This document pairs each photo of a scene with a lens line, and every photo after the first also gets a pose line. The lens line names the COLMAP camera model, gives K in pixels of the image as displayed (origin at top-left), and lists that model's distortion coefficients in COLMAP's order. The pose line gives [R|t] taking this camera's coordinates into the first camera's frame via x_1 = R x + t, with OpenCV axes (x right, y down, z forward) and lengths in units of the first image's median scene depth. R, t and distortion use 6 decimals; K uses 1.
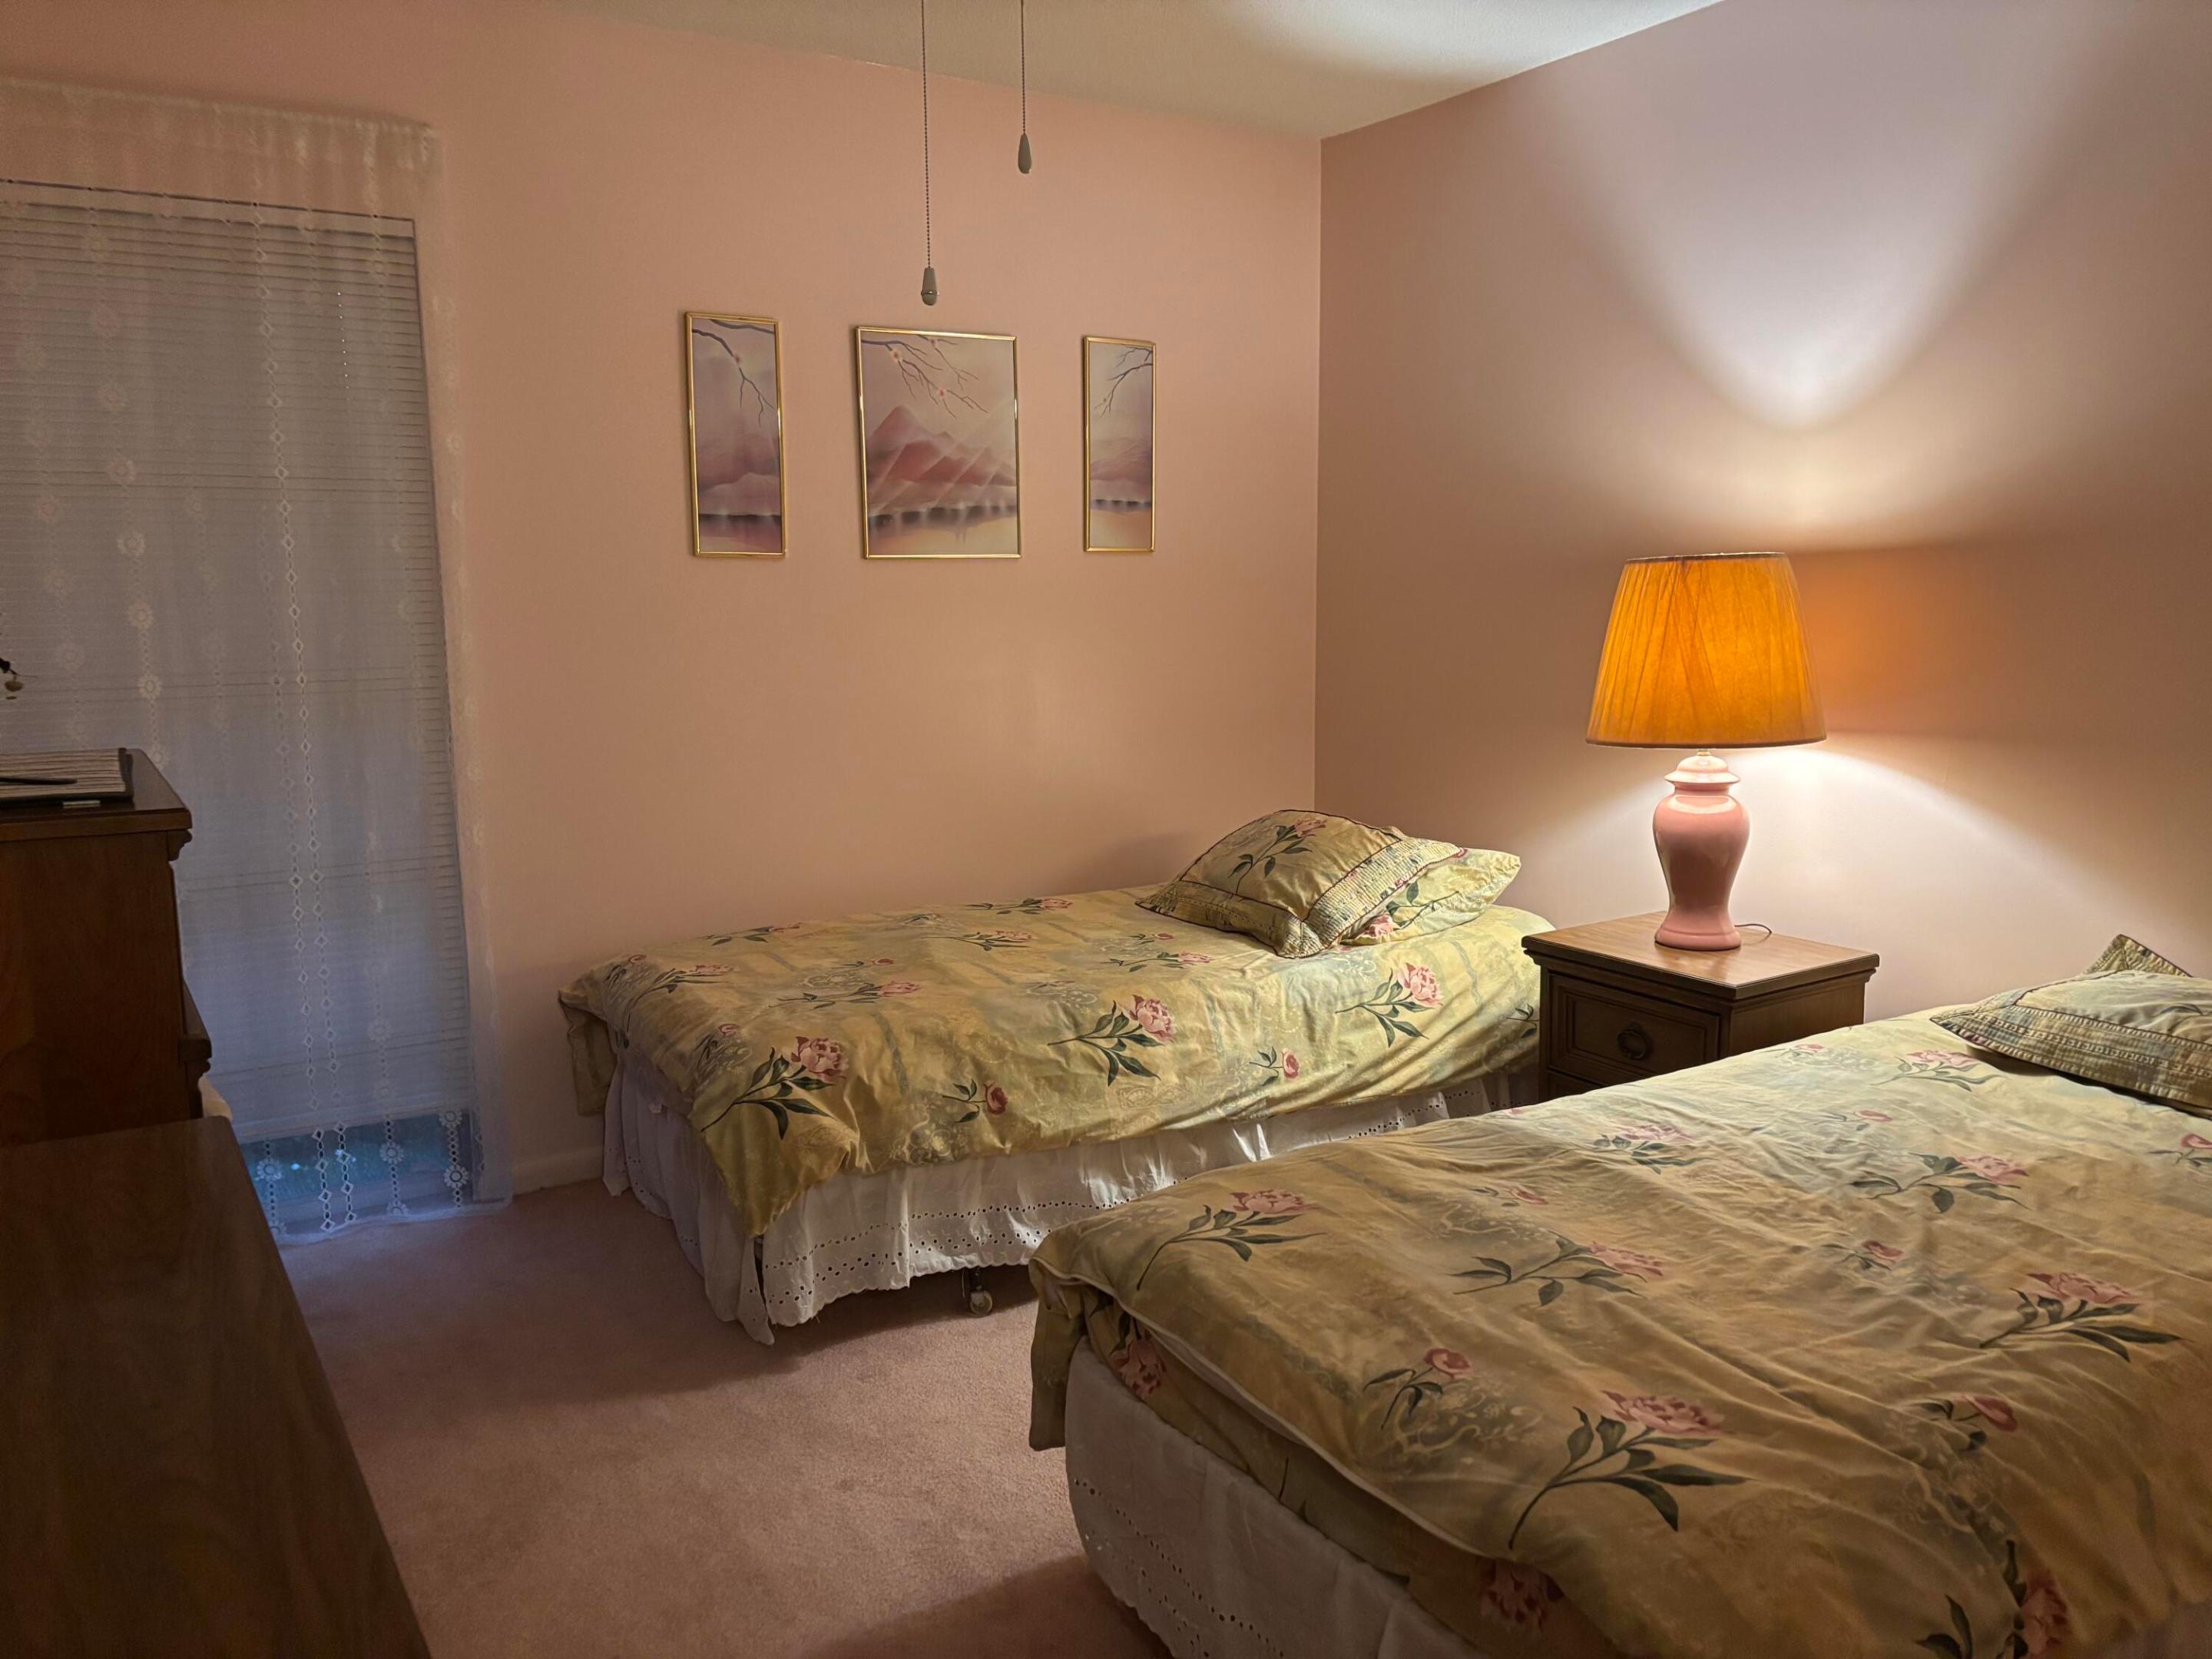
lens RADIAL K [[1677.9, 0, 1110.1], [0, 1677.9, 830.3], [0, 0, 1]] dist [0.054108, -0.053049]
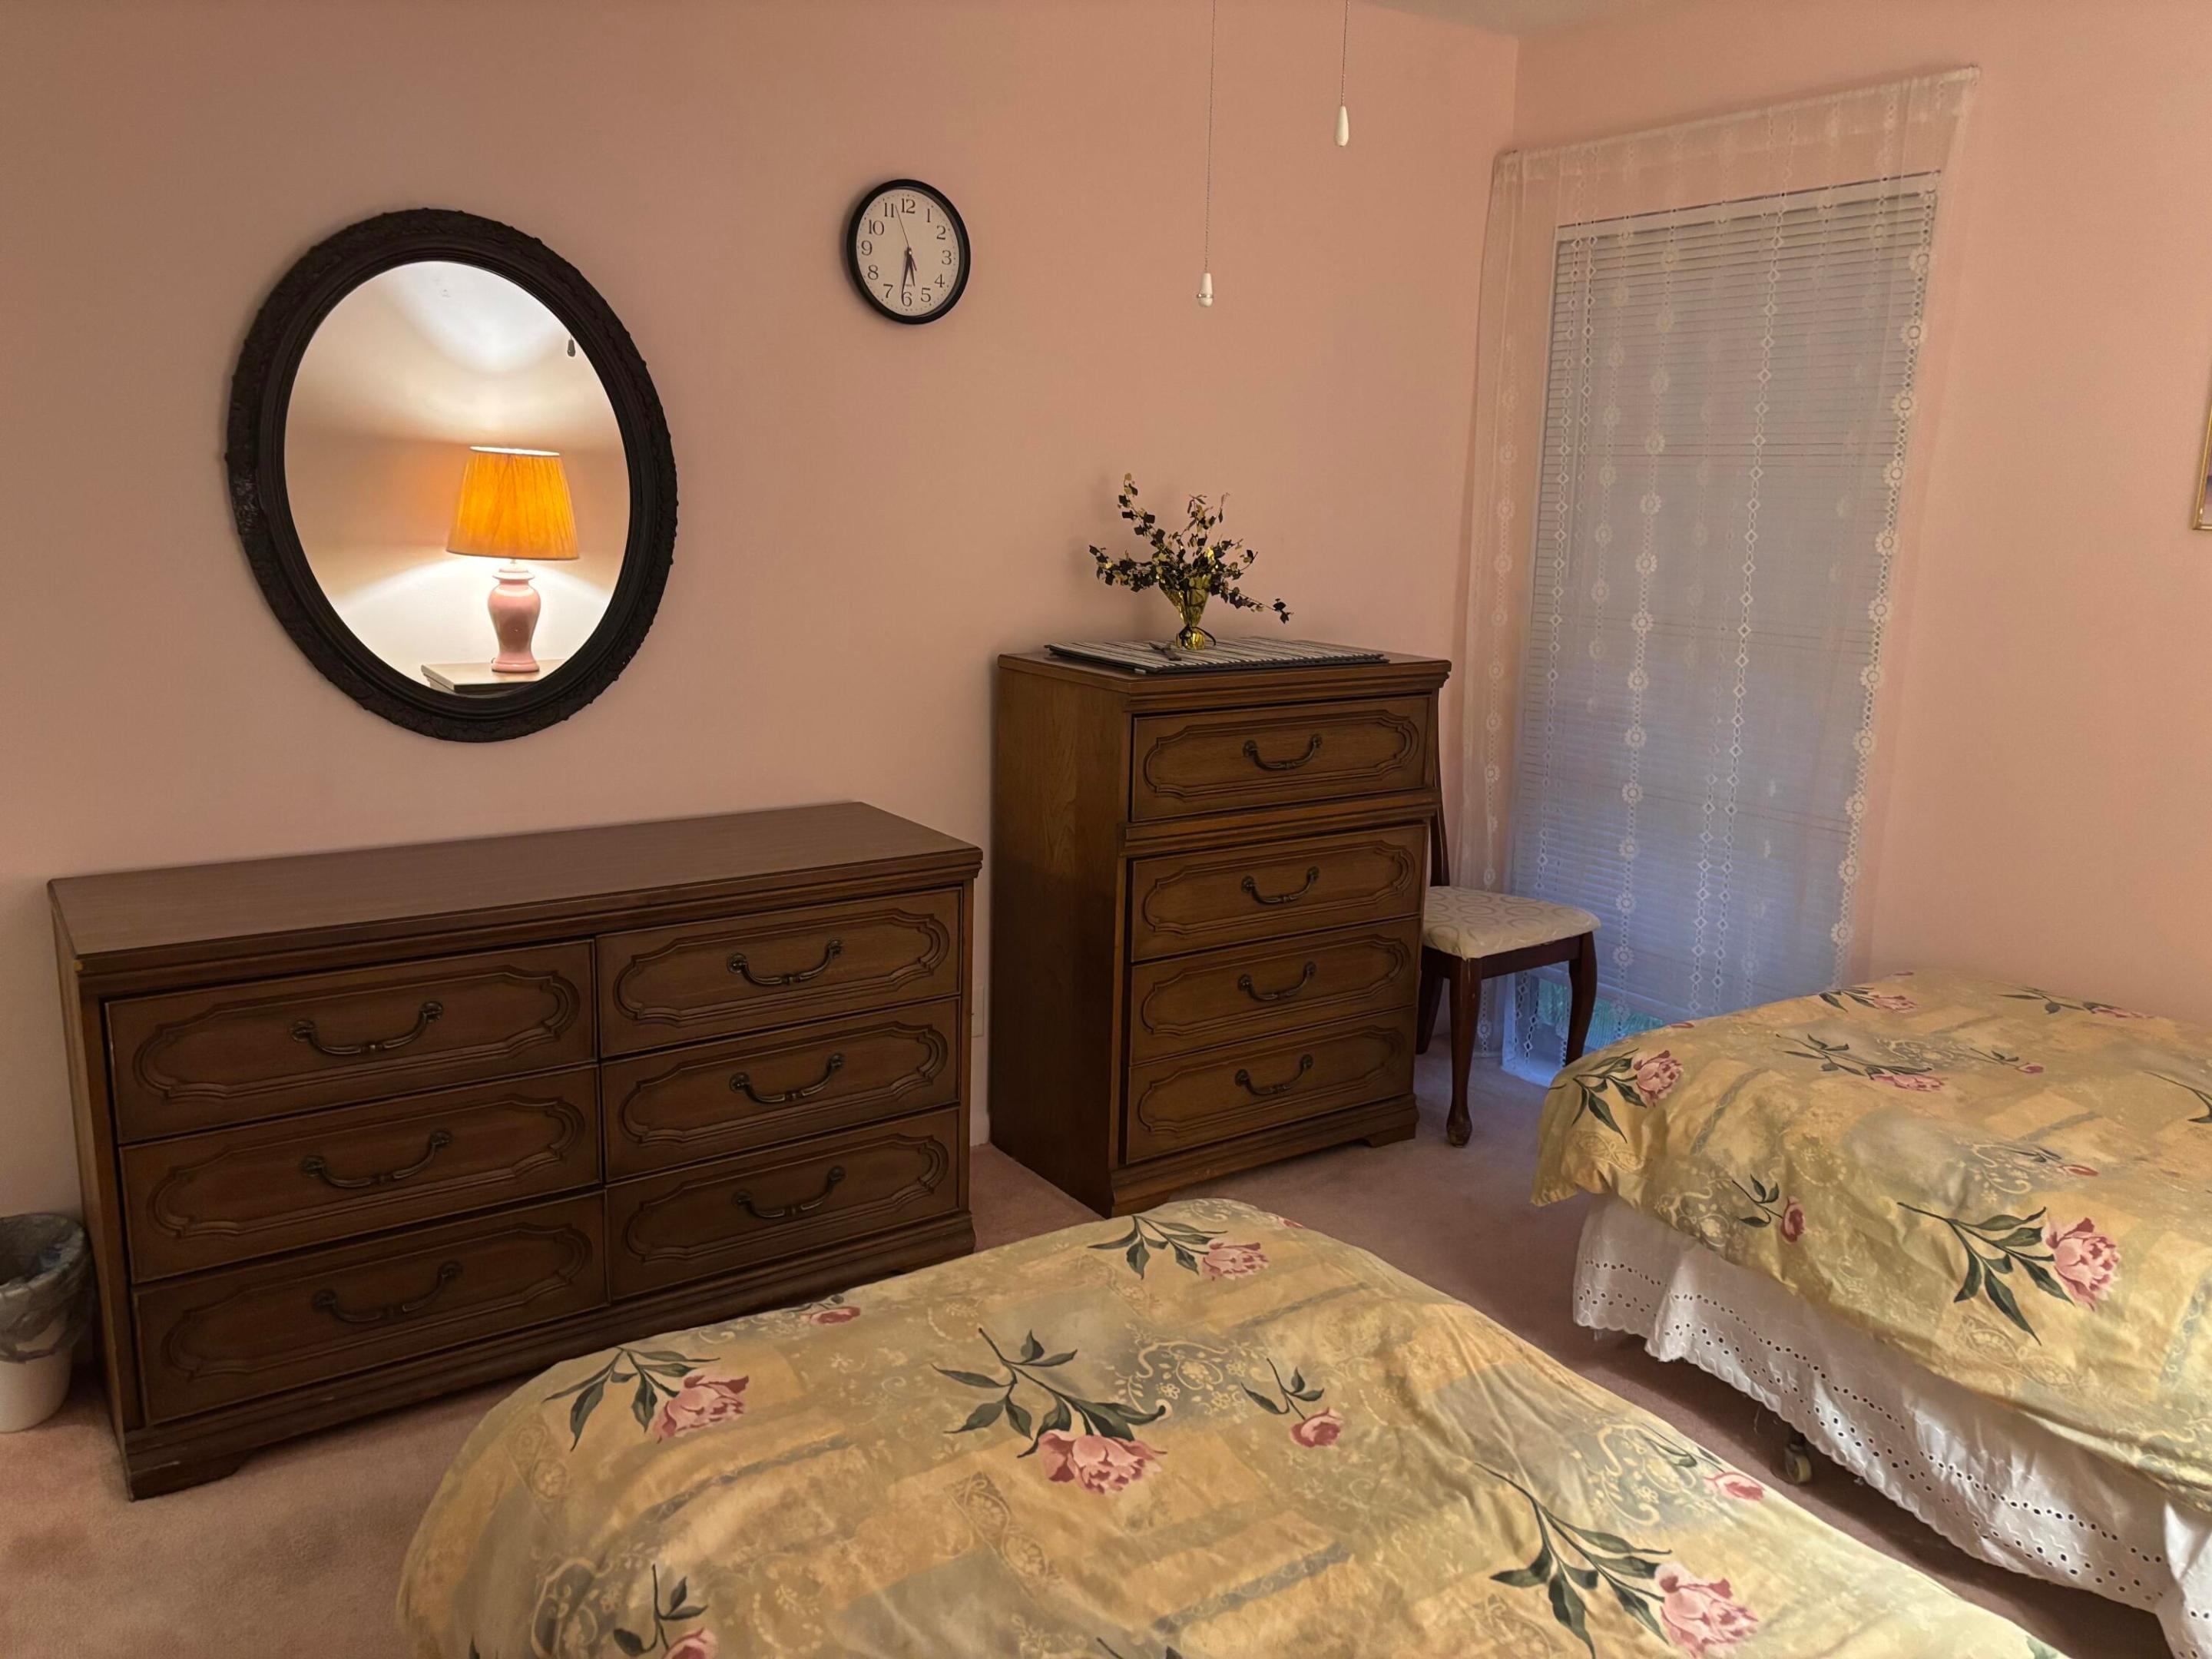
lens RADIAL K [[1677.9, 0, 1113.5], [0, 1677.9, 823.5], [0, 0, 1]] dist [0.054108, -0.053049]
pose [[0.051979, 0.212000, -0.975886, 0.642538], [-0.179577, 0.963263, 0.199693, -0.122109], [0.982370, 0.164867, 0.088140, 0.562283]]
